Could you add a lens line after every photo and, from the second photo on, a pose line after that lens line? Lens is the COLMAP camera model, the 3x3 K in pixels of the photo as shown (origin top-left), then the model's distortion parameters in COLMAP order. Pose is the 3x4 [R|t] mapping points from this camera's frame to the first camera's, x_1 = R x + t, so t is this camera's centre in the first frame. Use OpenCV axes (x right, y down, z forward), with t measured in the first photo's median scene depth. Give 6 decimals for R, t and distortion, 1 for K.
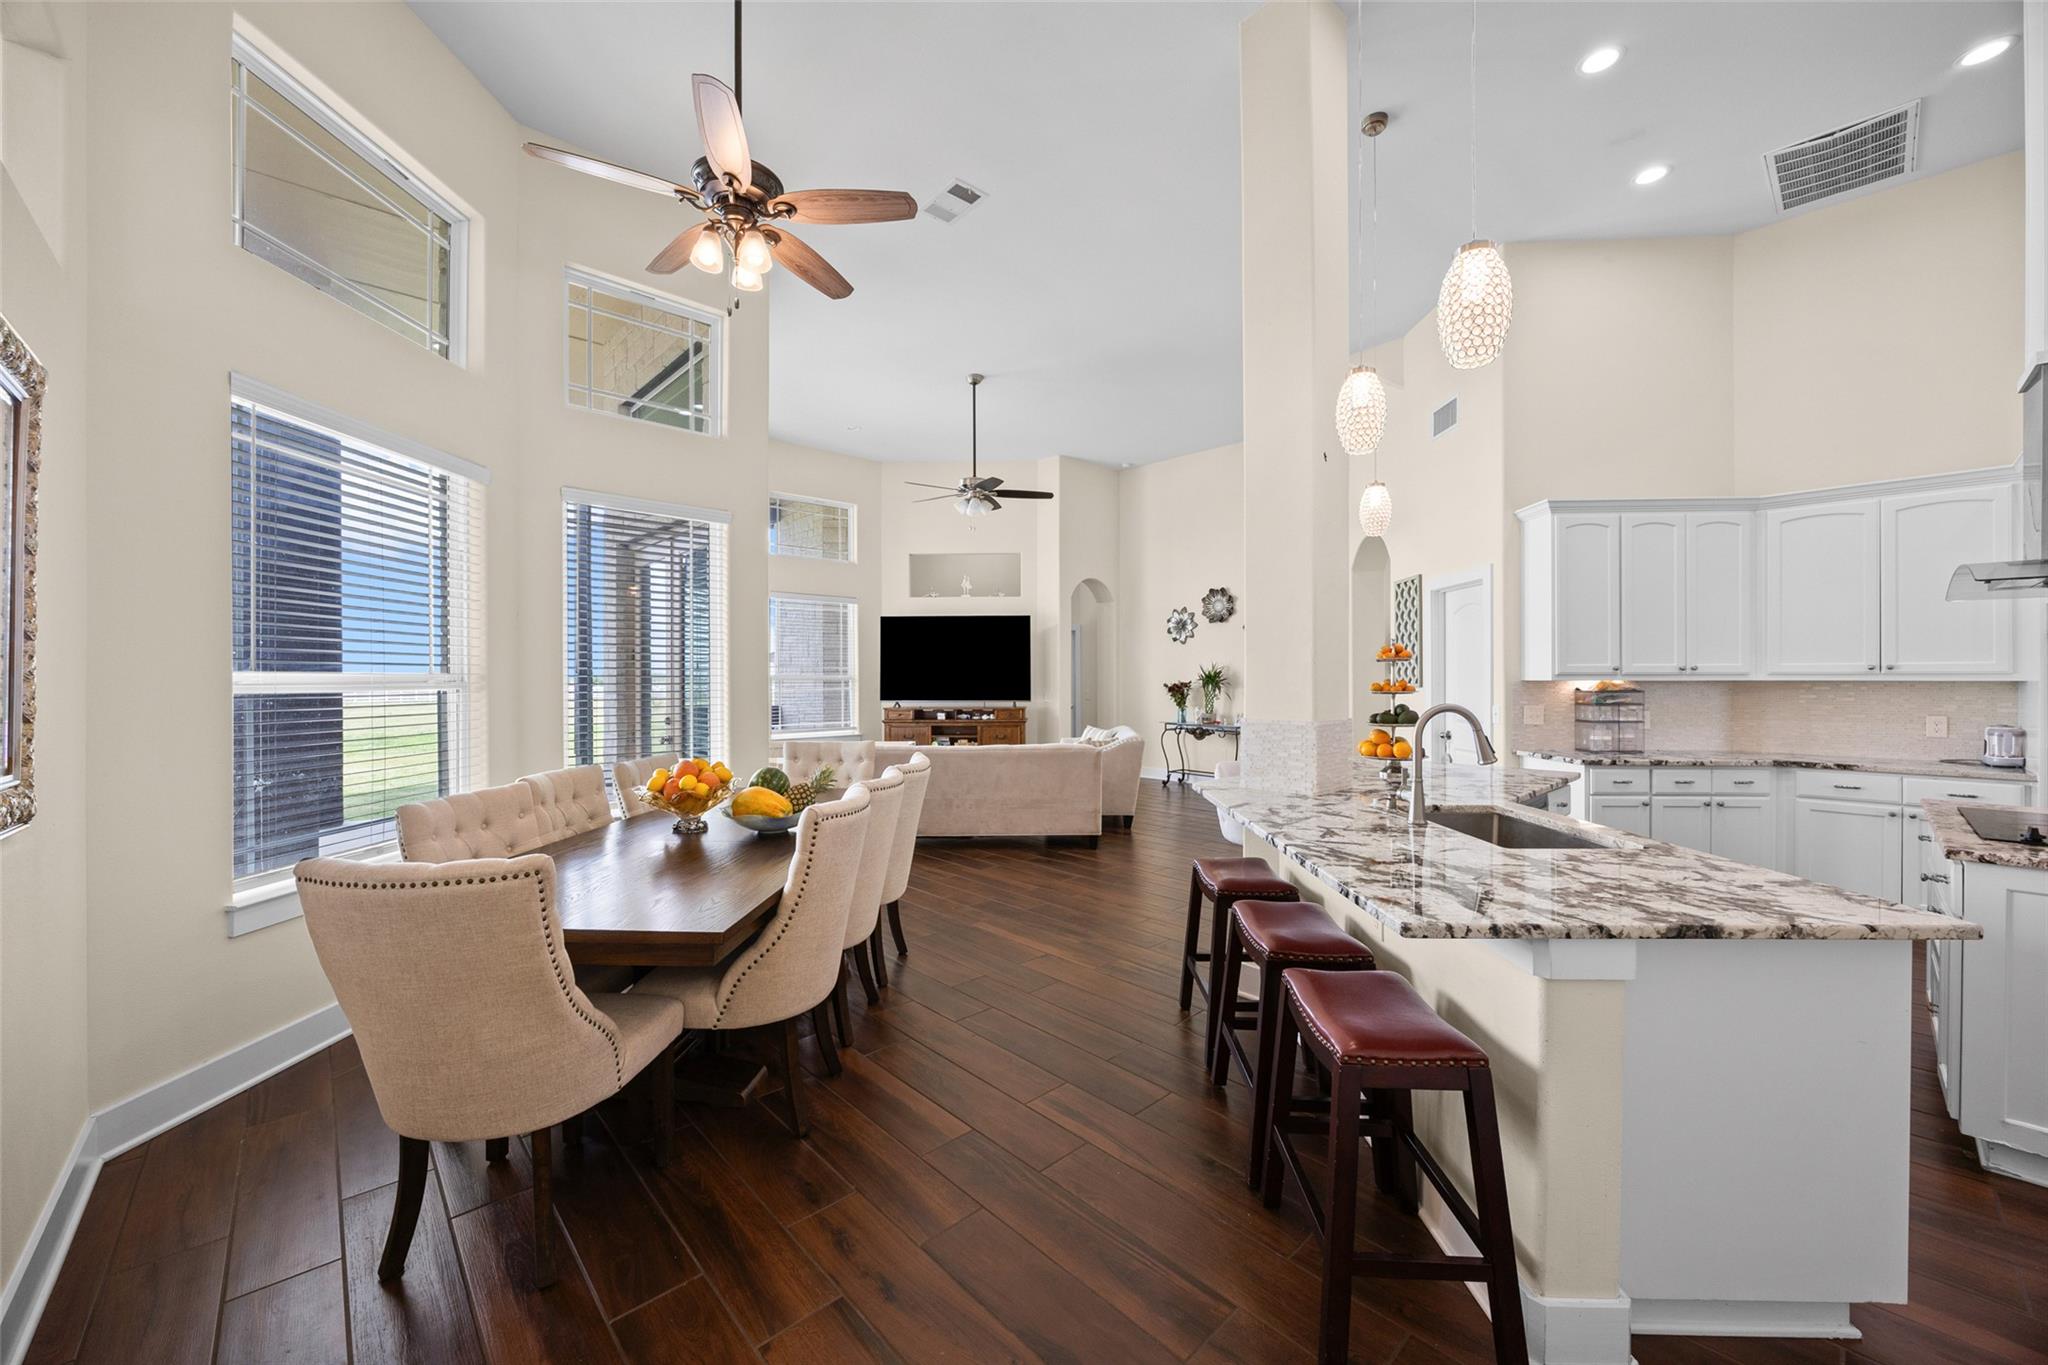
lens RADIAL K [[776.6, 0, 1020.7], [0, 776.6, 686.1], [0, 0, 1]] dist [0.001863, -0.000131]
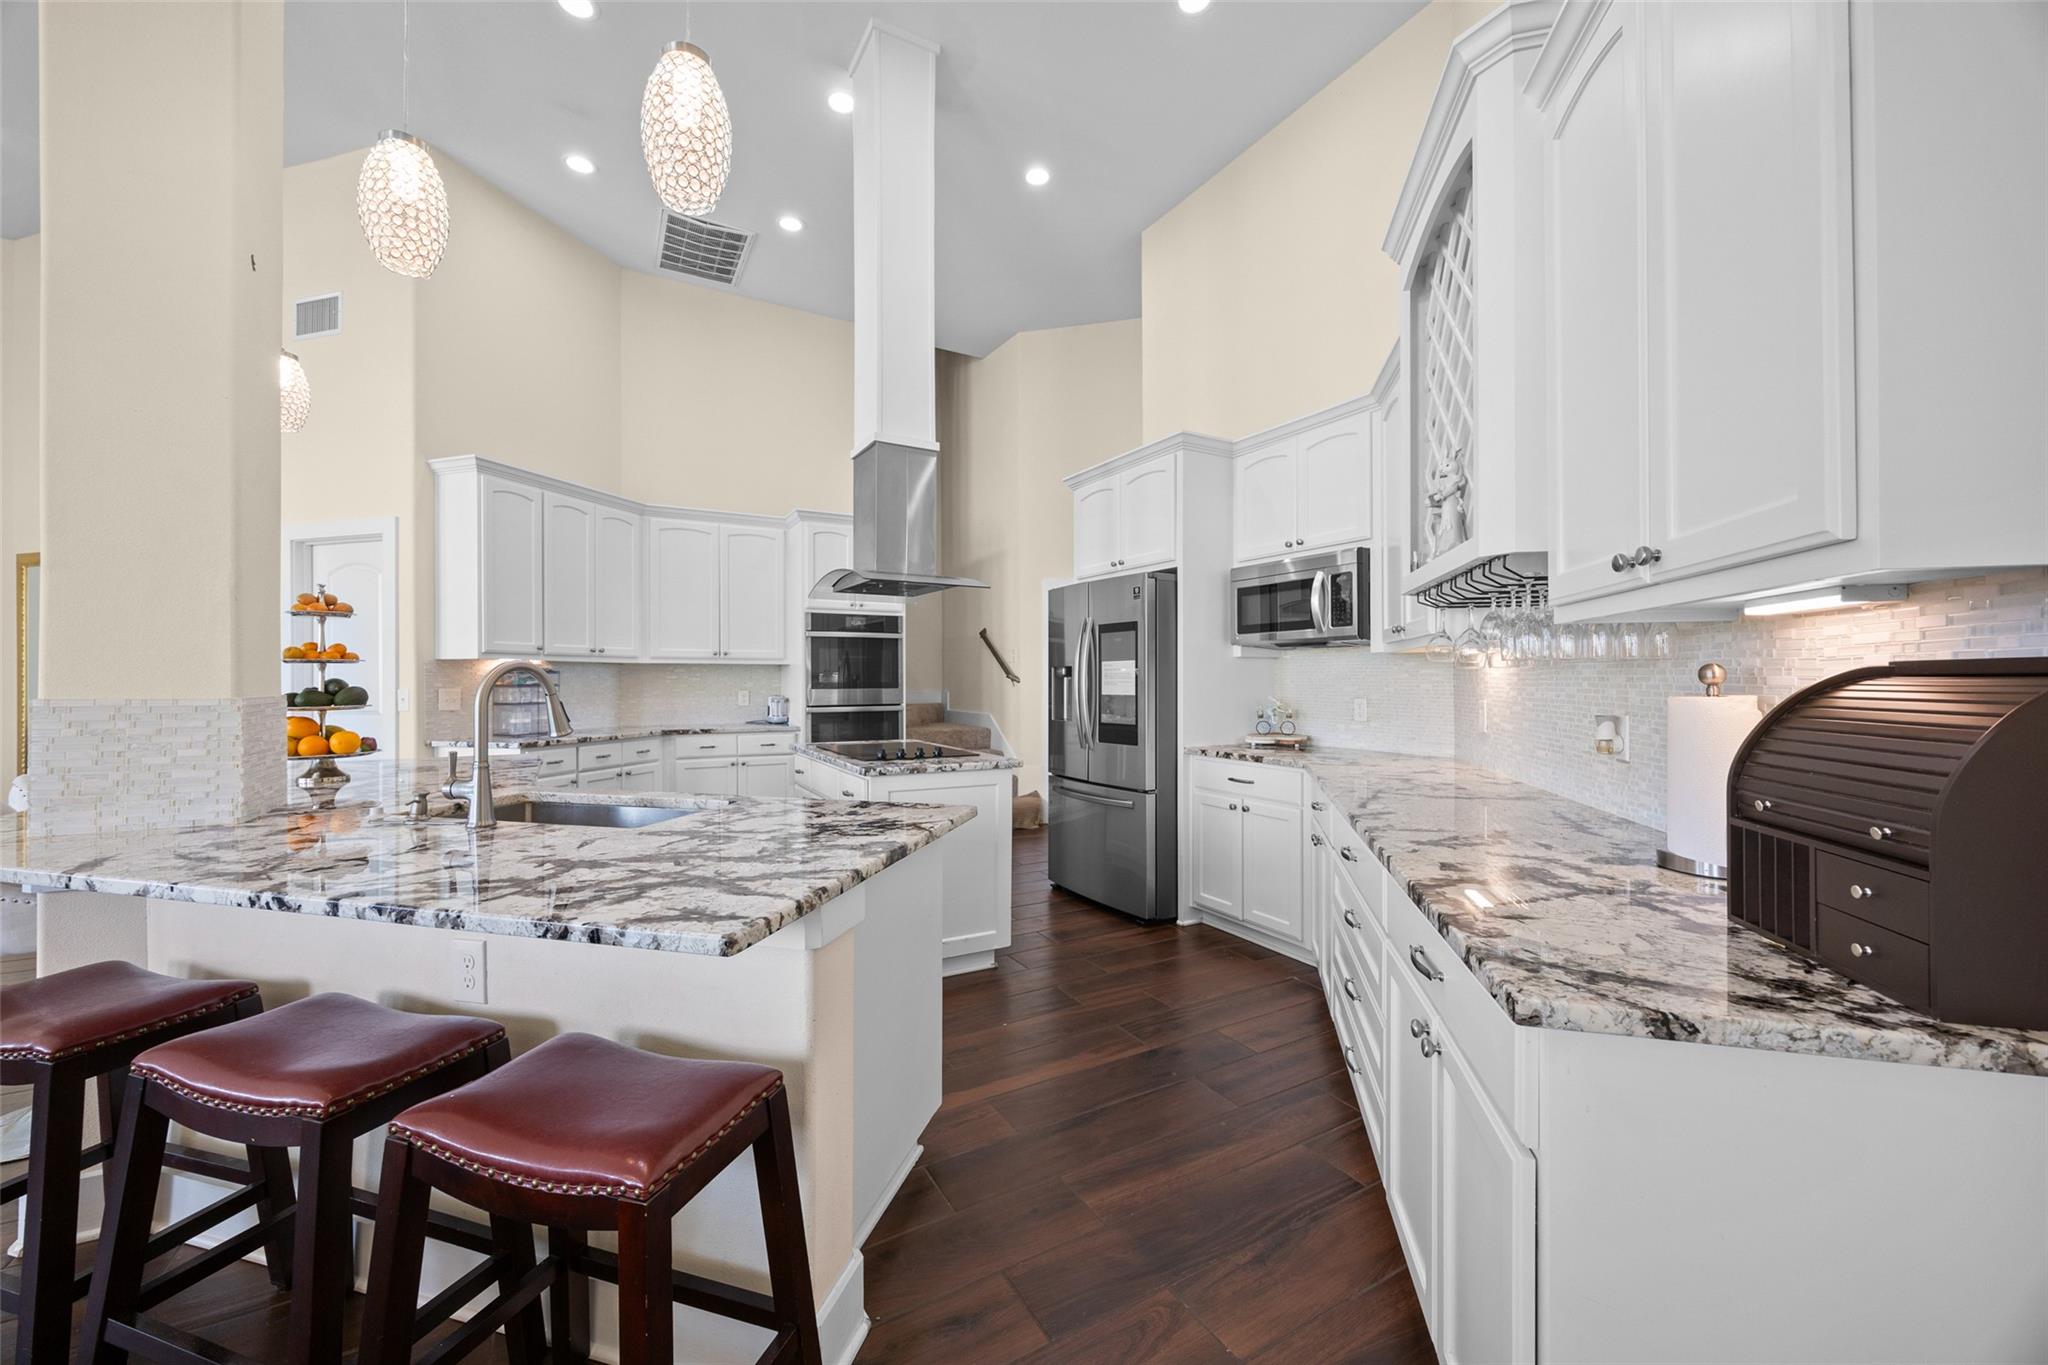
lens RADIAL K [[776.6, 0, 1014.2], [0, 776.6, 676.3], [0, 0, 1]] dist [0.001863, -0.000131]
pose [[0.239663, 0.005181, 0.970842, -0.041445], [0.010329, 0.999916, -0.007886, 0.029768], [-0.970801, 0.011917, 0.239589, 0.210099]]
